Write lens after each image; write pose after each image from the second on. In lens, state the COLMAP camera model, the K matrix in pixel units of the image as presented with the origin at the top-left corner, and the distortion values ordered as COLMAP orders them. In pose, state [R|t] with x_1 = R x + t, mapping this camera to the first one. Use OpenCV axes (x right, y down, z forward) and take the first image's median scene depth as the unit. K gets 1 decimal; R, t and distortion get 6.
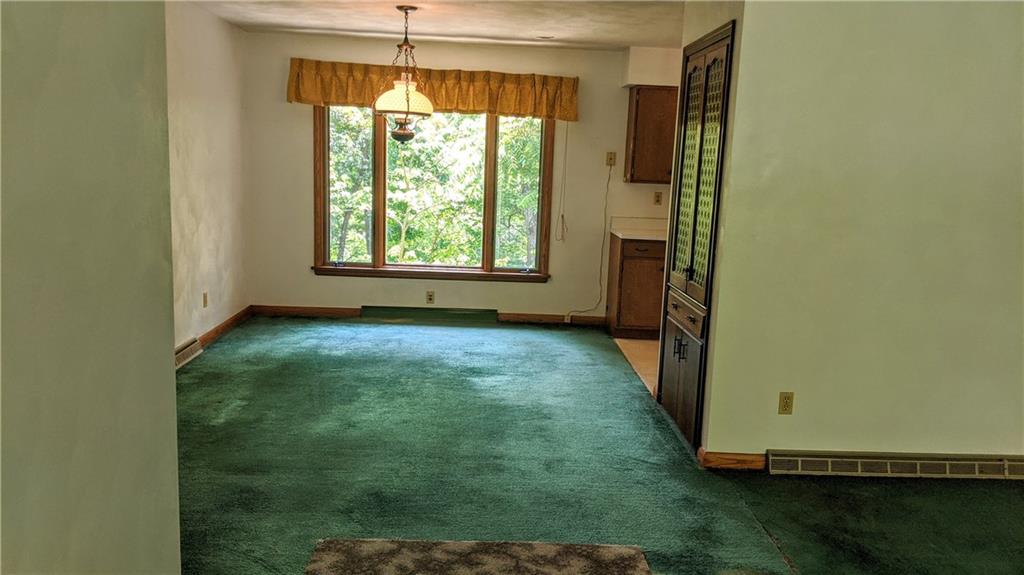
lens RADIAL K [[780.8, 0, 512.5], [0, 780.8, 312.4], [0, 0, 1]] dist [-0.001158, -0.001906]
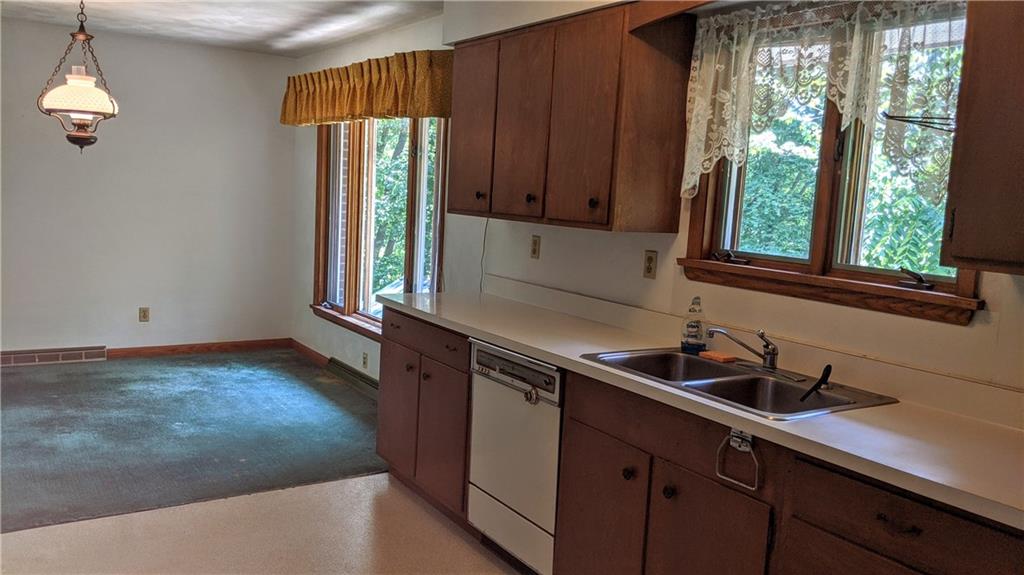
lens RADIAL K [[817.9, 0, 512.0], [0, 817.9, 287.5], [0, 0, 1]] dist [0.006745, -0.002250]
pose [[0.517223, 0.085487, -0.851571, 0.693929], [-0.198537, 0.979841, -0.022222, -0.108992], [0.832504, 0.180562, 0.523769, 0.740249]]
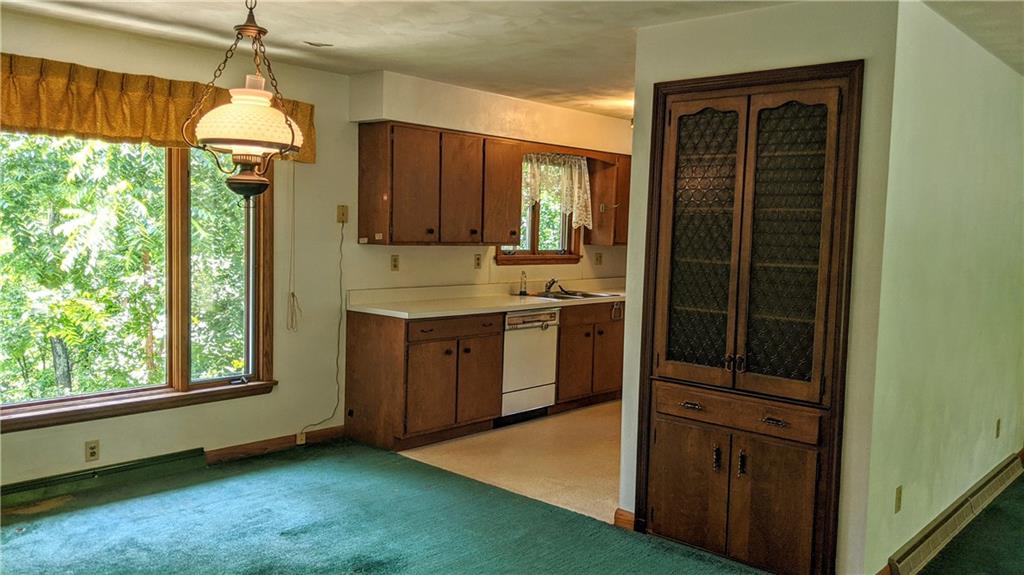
lens RADIAL K [[817.9, 0, 512.0], [0, 817.9, 287.5], [0, 0, 1]] dist [0.006745, -0.002250]
pose [[0.709122, -0.076913, 0.700878, -0.327556], [0.137359, 0.990057, -0.030327, -0.084886], [-0.691577, 0.117777, 0.712636, 0.353771]]
